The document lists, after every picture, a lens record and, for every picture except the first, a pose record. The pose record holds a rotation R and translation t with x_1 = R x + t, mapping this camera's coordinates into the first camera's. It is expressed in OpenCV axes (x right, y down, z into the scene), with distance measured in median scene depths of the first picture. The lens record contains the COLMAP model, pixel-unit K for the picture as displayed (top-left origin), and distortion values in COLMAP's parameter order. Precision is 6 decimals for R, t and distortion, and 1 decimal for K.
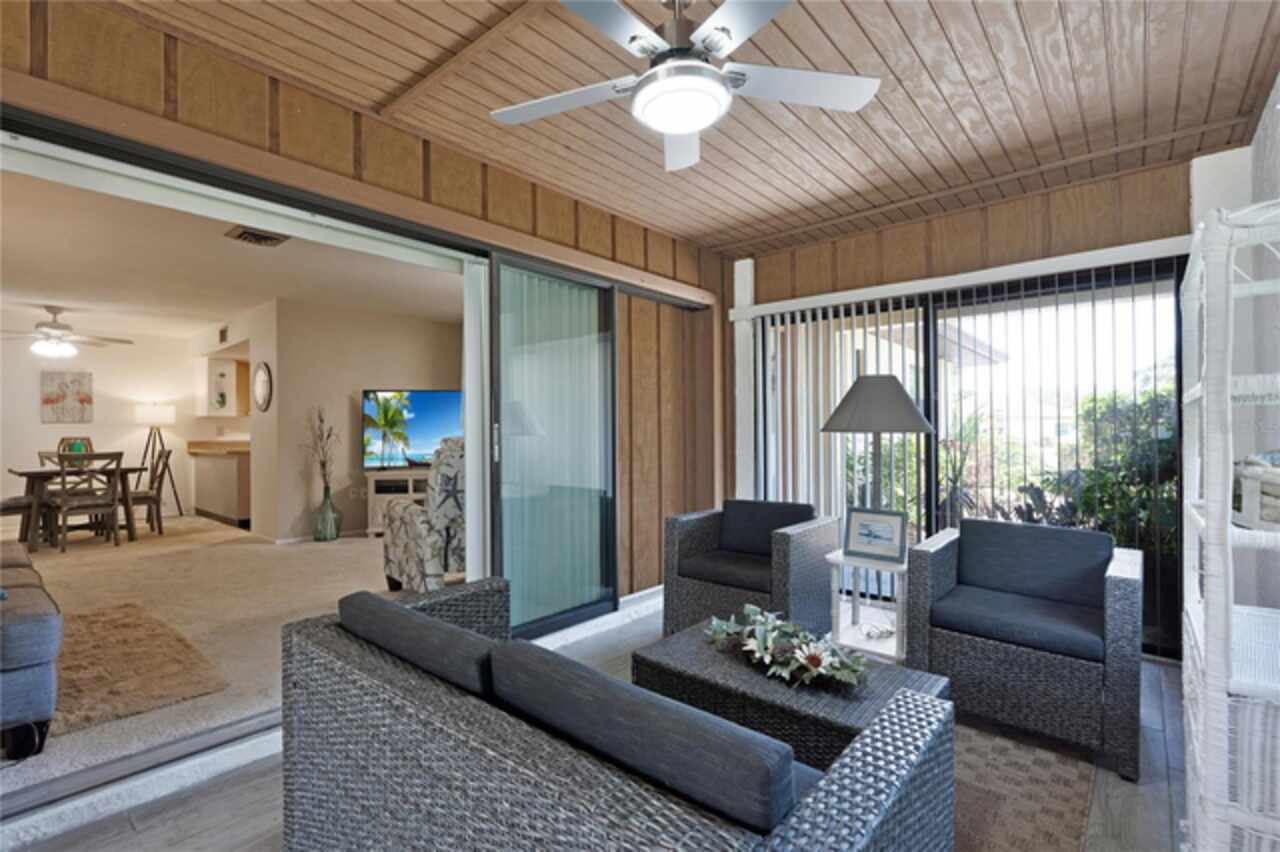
lens RADIAL K [[586.5, 0, 624.9], [0, 586.5, 427.5], [0, 0, 1]] dist [-0.003659, 0.000403]
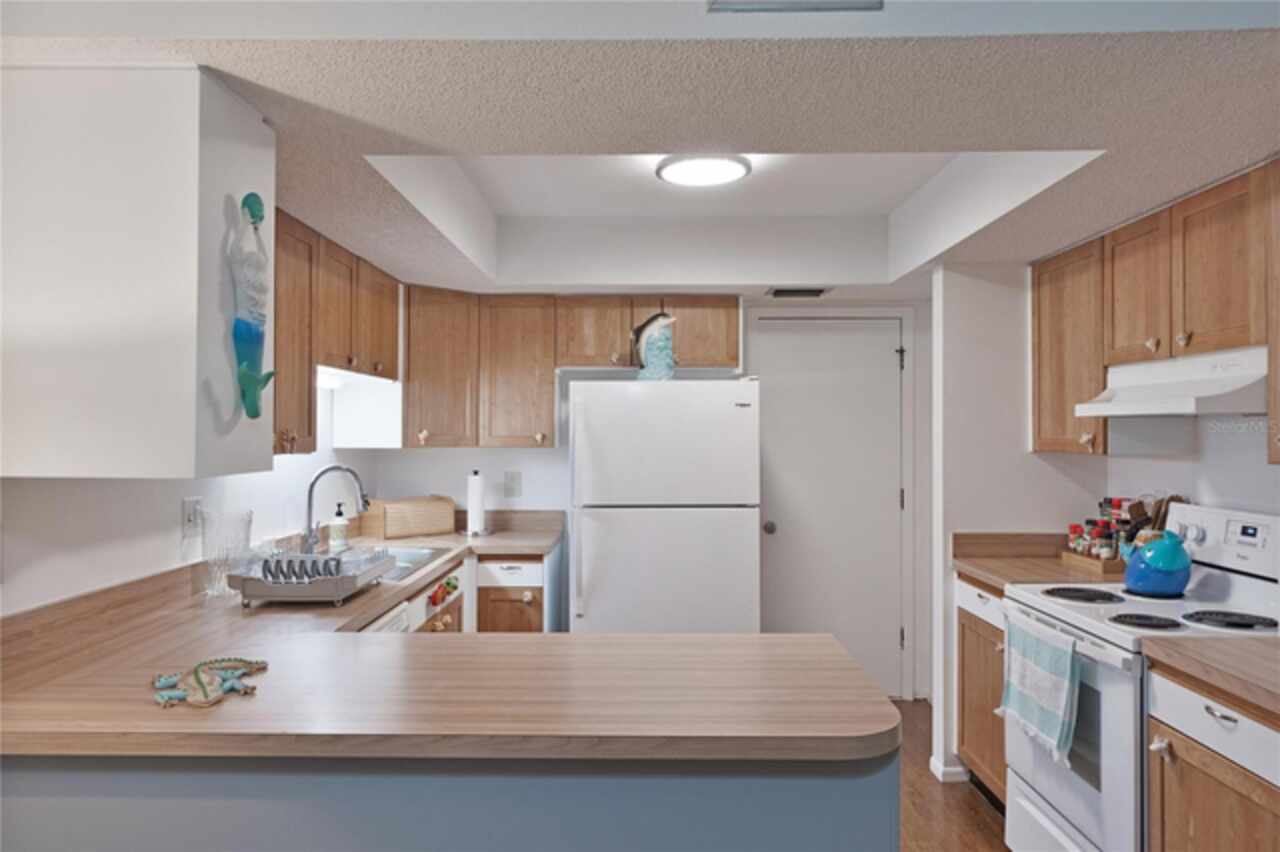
lens RADIAL K [[842.1, 0, 625.8], [0, 842.1, 423.8], [0, 0, 1]] dist [0.002865, 0.002974]
pose [[0.763318, 0.011133, 0.645927, -0.934681], [-0.008190, 0.999938, -0.007555, -0.038941], [-0.645971, 0.000477, 0.763362, 0.948450]]
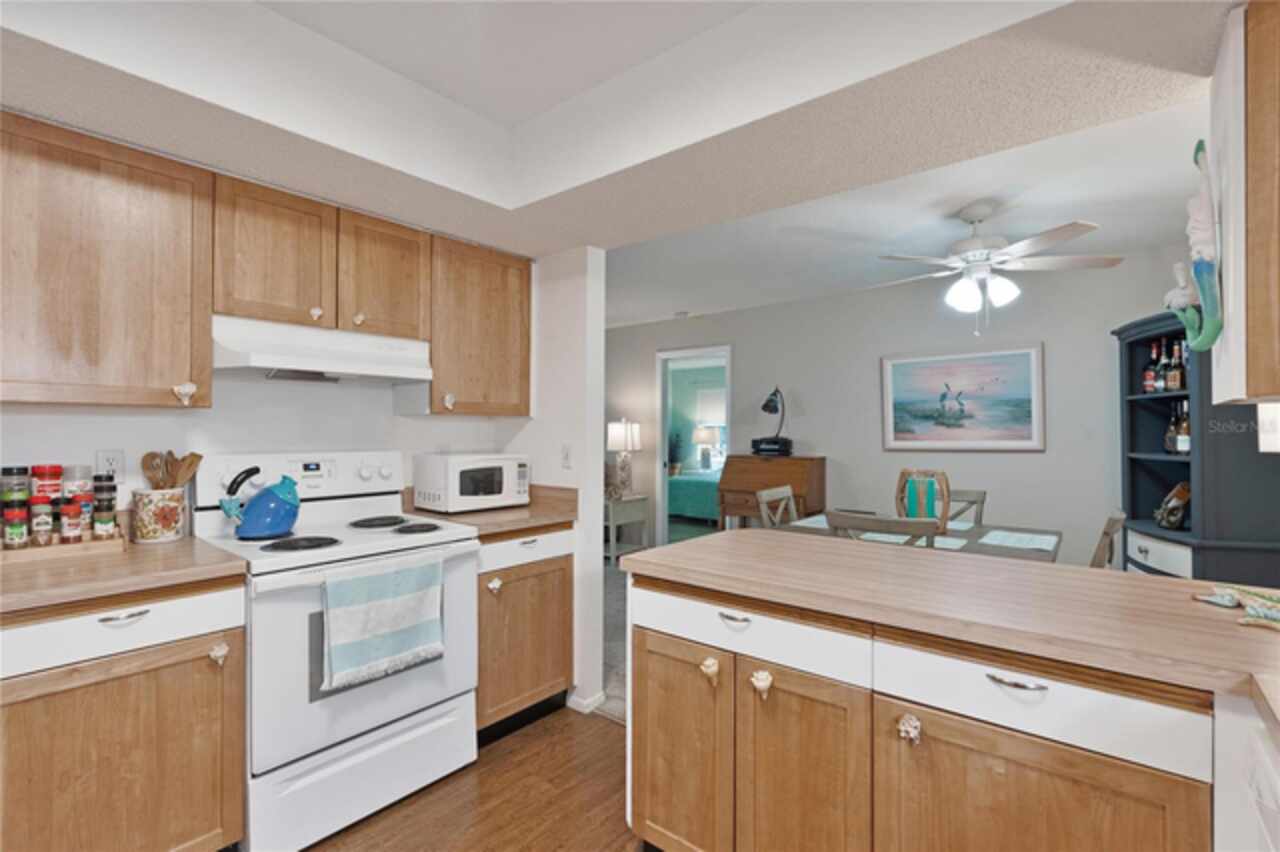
lens RADIAL K [[586.5, 0, 624.9], [0, 586.5, 427.5], [0, 0, 1]] dist [-0.003659, 0.000403]
pose [[-0.999641, 0.003464, -0.026566, -0.642624], [0.003786, 0.999920, -0.012083, -0.013453], [0.026522, -0.012179, -0.999574, 1.427707]]
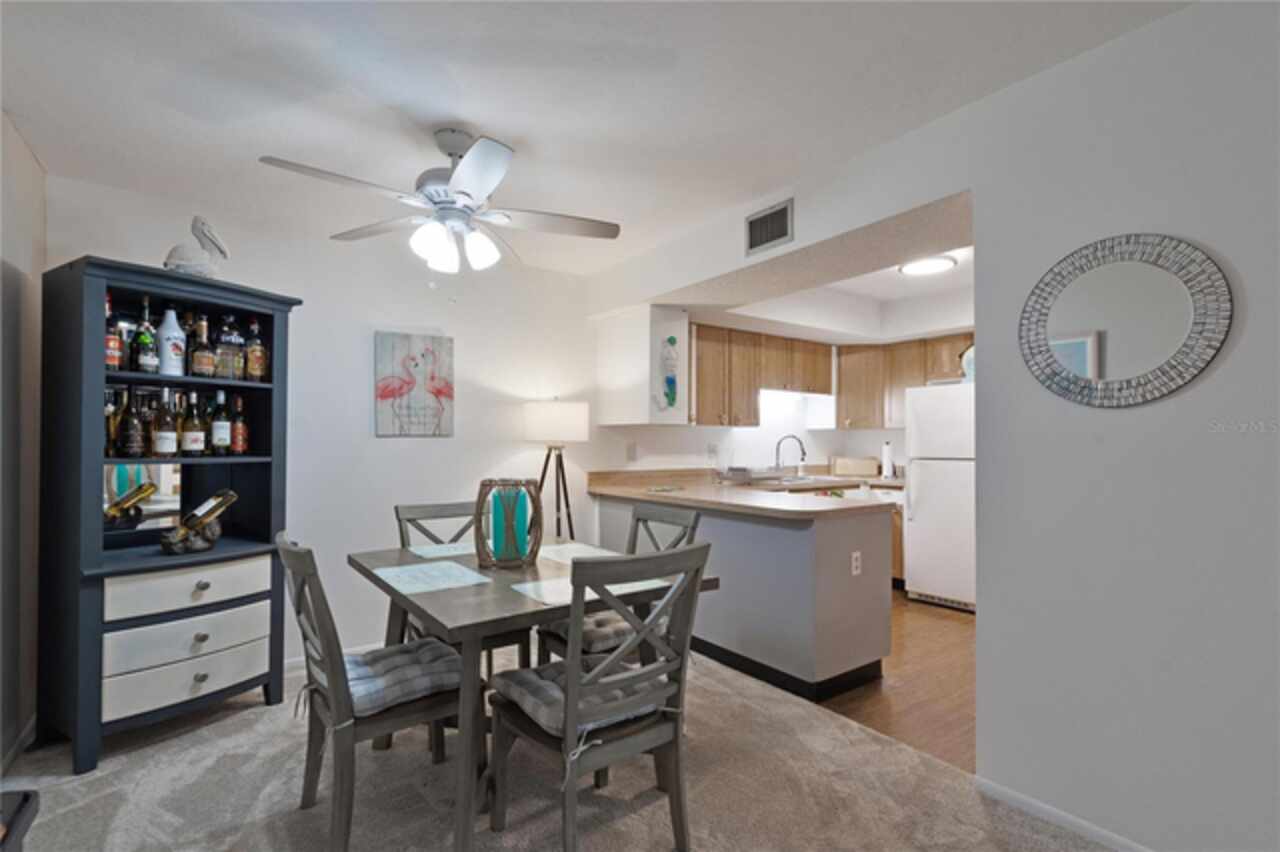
lens RADIAL K [[589.2, 0, 636.9], [0, 589.2, 437.3], [0, 0, 1]] dist [-0.002186, 0.000052]
pose [[0.974198, 0.005063, -0.225640, -0.747226], [-0.005378, 0.999985, -0.000783, -0.009544], [0.225633, 0.001976, 0.974210, 0.631647]]
